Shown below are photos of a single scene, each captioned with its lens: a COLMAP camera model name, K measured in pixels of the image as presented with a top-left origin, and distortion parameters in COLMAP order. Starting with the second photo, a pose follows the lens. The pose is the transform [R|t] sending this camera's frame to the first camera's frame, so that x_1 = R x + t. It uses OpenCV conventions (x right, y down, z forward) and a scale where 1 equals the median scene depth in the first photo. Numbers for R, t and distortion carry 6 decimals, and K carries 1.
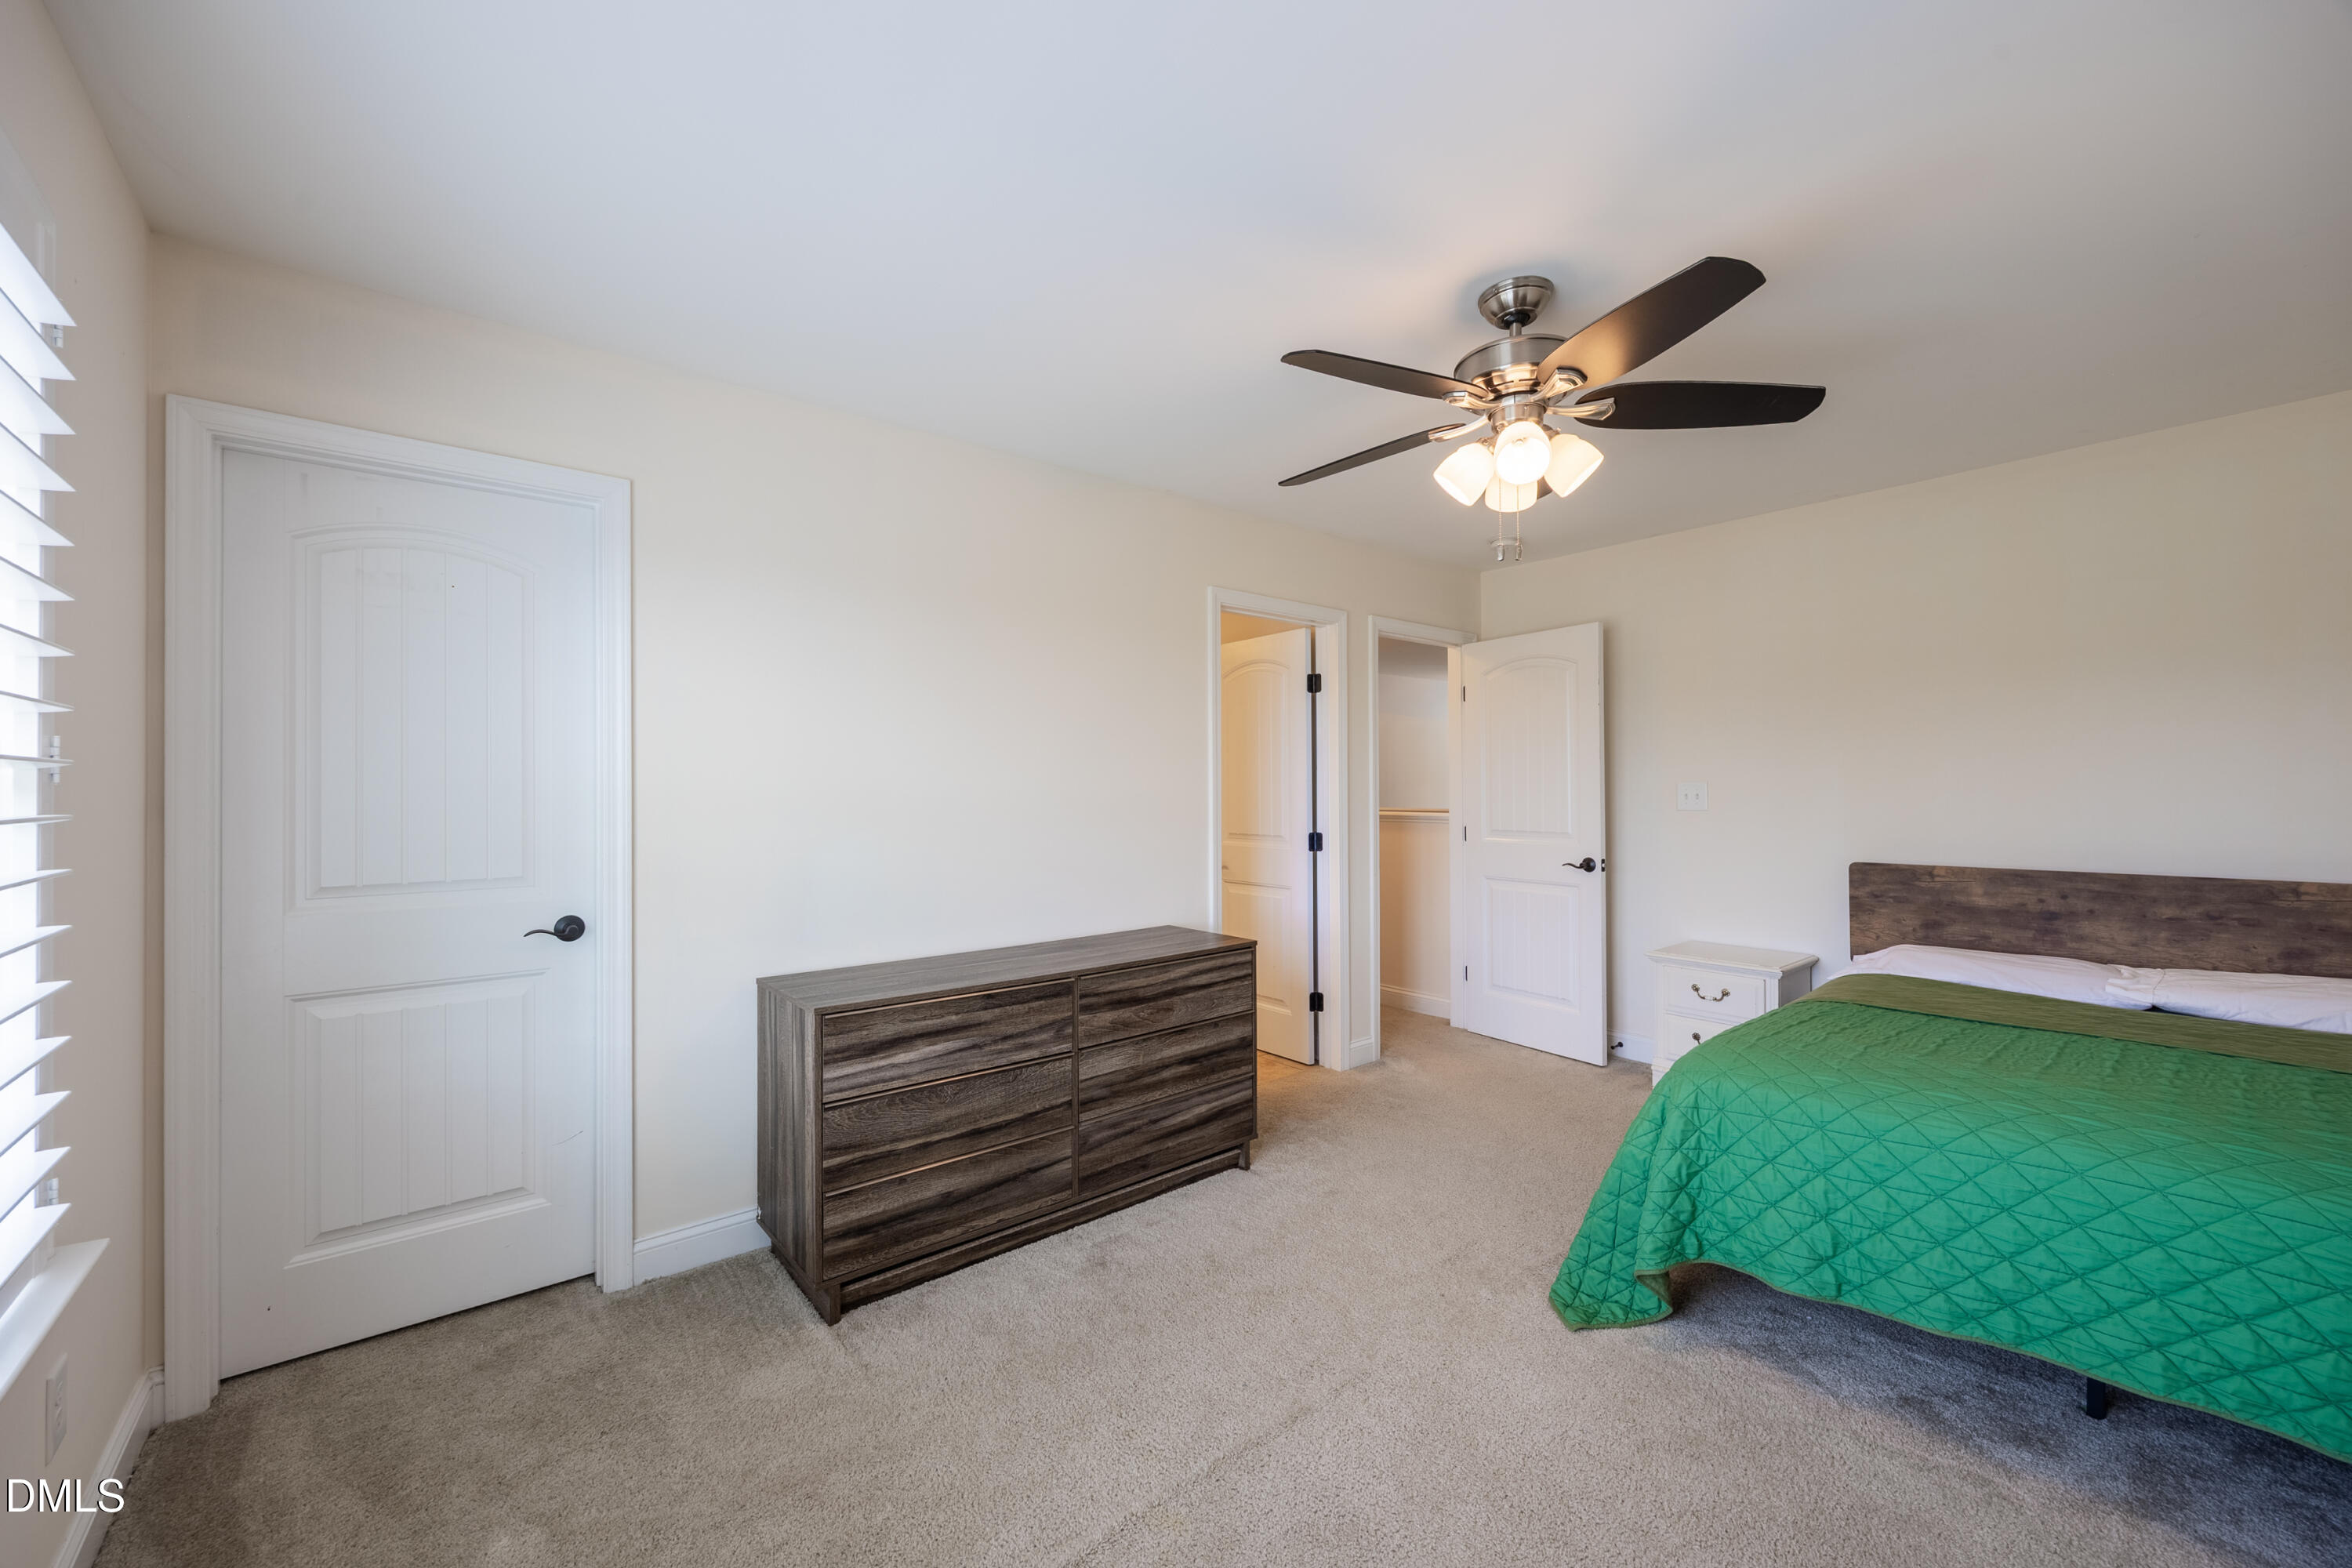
lens RADIAL K [[909.2, 0, 1167.8], [0, 909.2, 795.6], [0, 0, 1]] dist [0.000042, 0.000235]
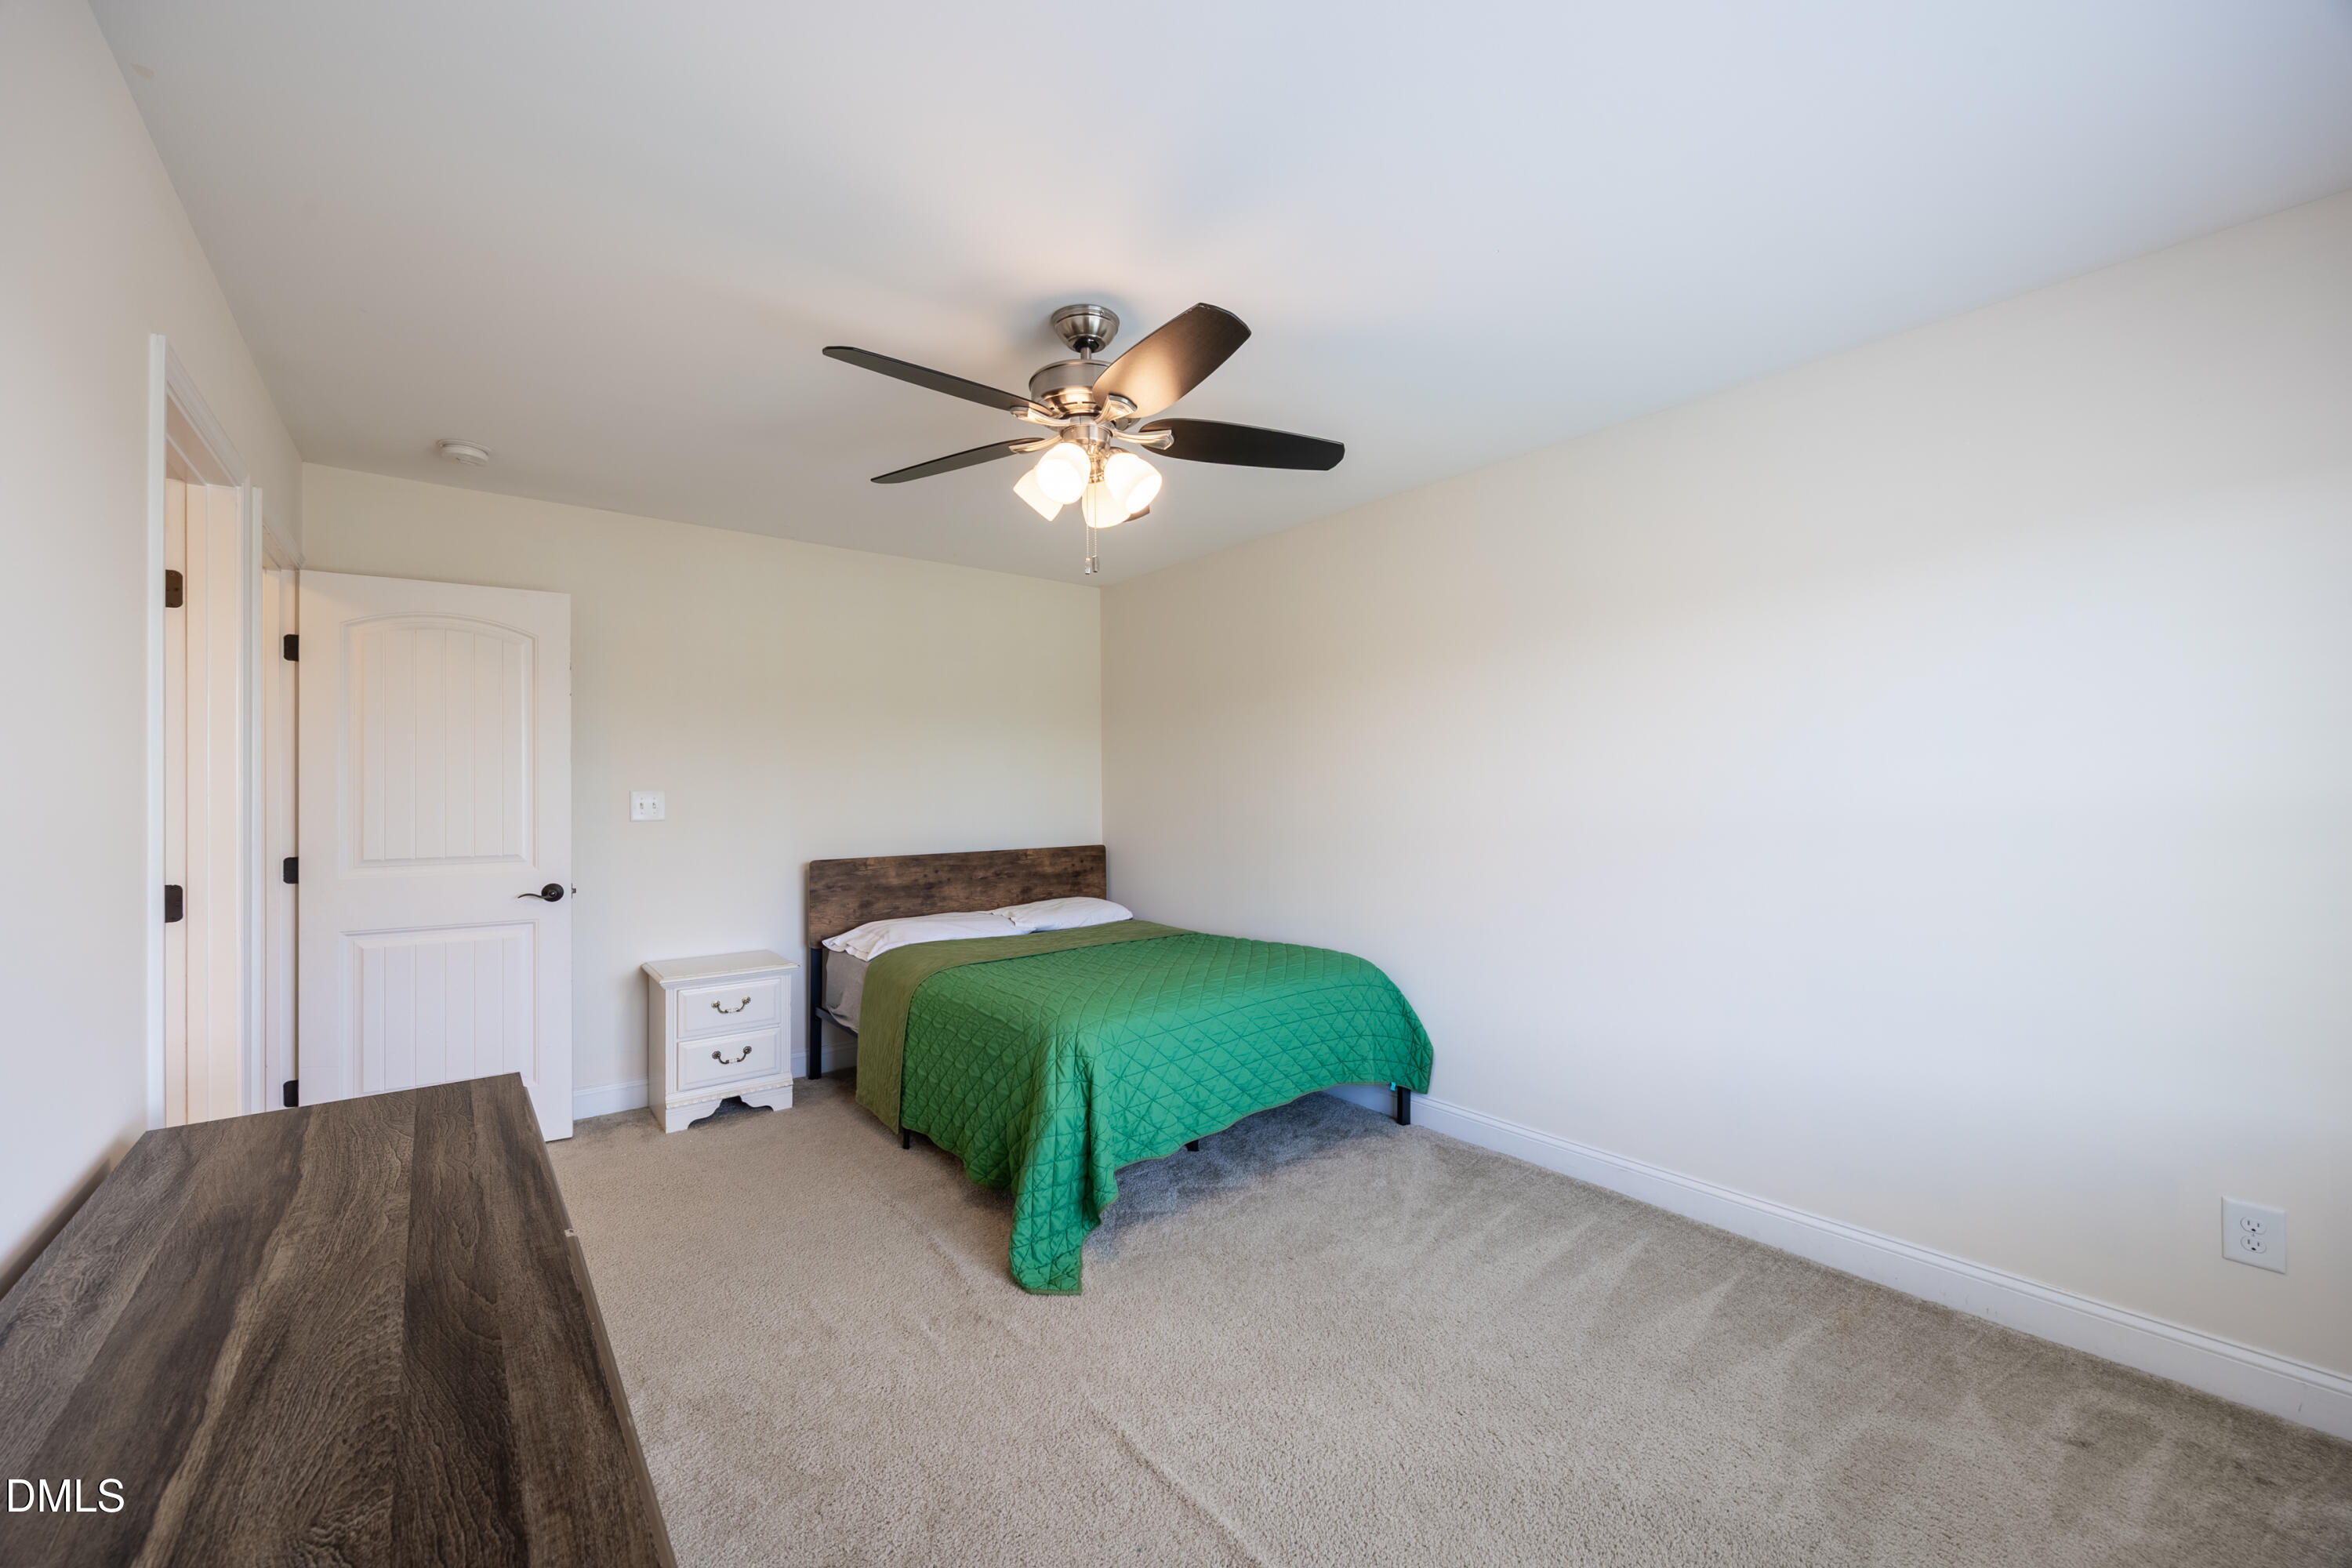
lens RADIAL K [[909.2, 0, 1167.8], [0, 909.2, 795.6], [0, 0, 1]] dist [0.000042, 0.000235]
pose [[0.008946, 0.003171, 0.999955, -0.484115], [0.011370, 0.999930, -0.003273, 0.000361], [-0.999895, 0.011399, 0.008909, 0.668911]]
